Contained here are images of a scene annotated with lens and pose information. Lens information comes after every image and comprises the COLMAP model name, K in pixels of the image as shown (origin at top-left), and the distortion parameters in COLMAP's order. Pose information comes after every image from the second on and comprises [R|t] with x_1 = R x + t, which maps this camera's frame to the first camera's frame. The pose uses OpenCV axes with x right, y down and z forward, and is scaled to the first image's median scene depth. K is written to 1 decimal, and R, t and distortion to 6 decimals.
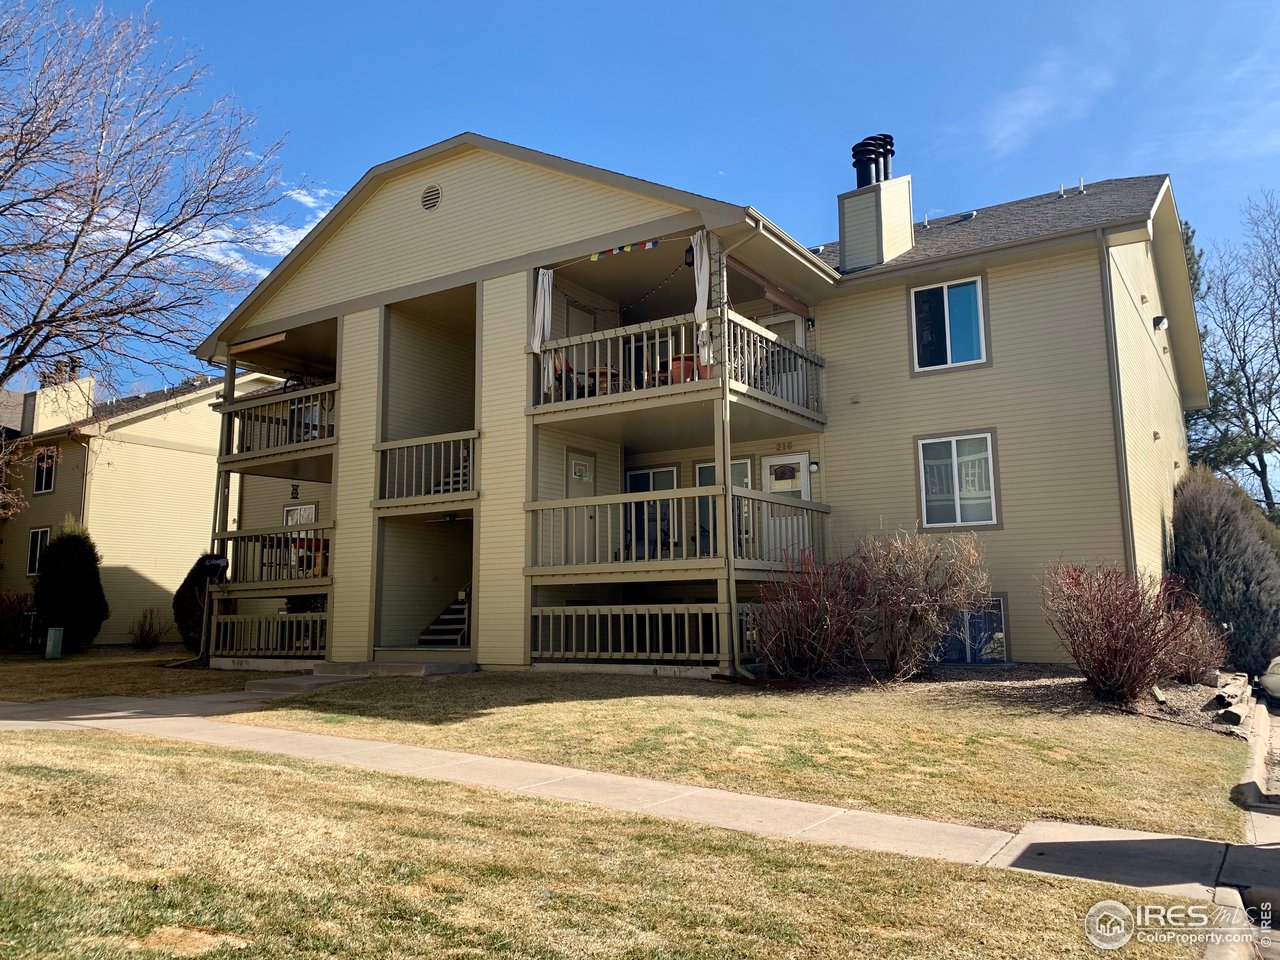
lens RADIAL K [[986.7, 0, 617.0], [0, 986.7, 458.1], [0, 0, 1]] dist [0.045380, -0.002374]
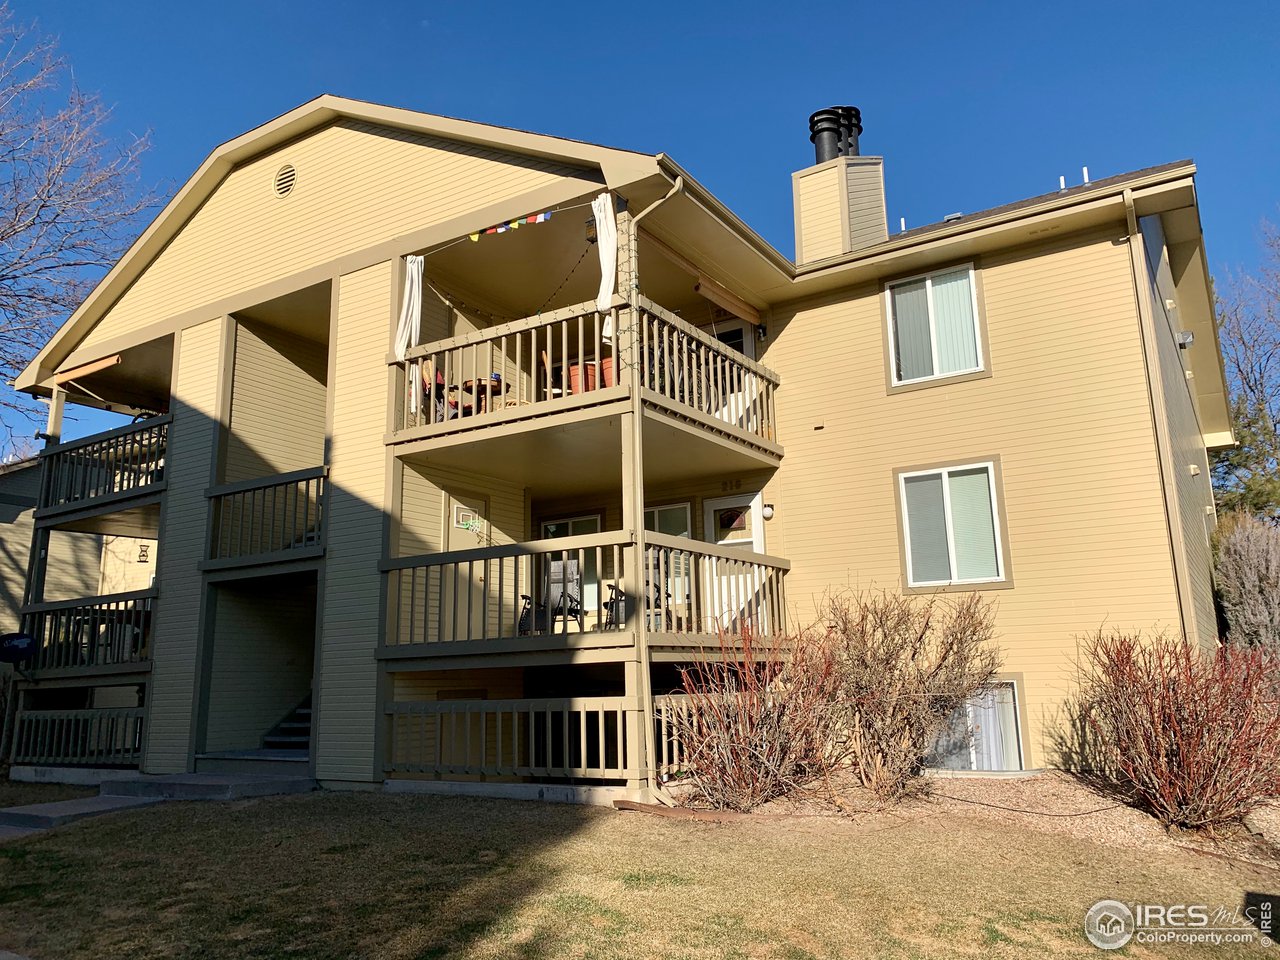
lens RADIAL K [[968.0, 0, 637.2], [0, 968.0, 468.5], [0, 0, 1]] dist [0.028375, -0.005115]
pose [[0.999613, -0.007601, 0.026761, 0.079571], [0.009151, 0.998259, -0.058261, 0.020248], [-0.026272, 0.058483, 0.997943, 0.249885]]
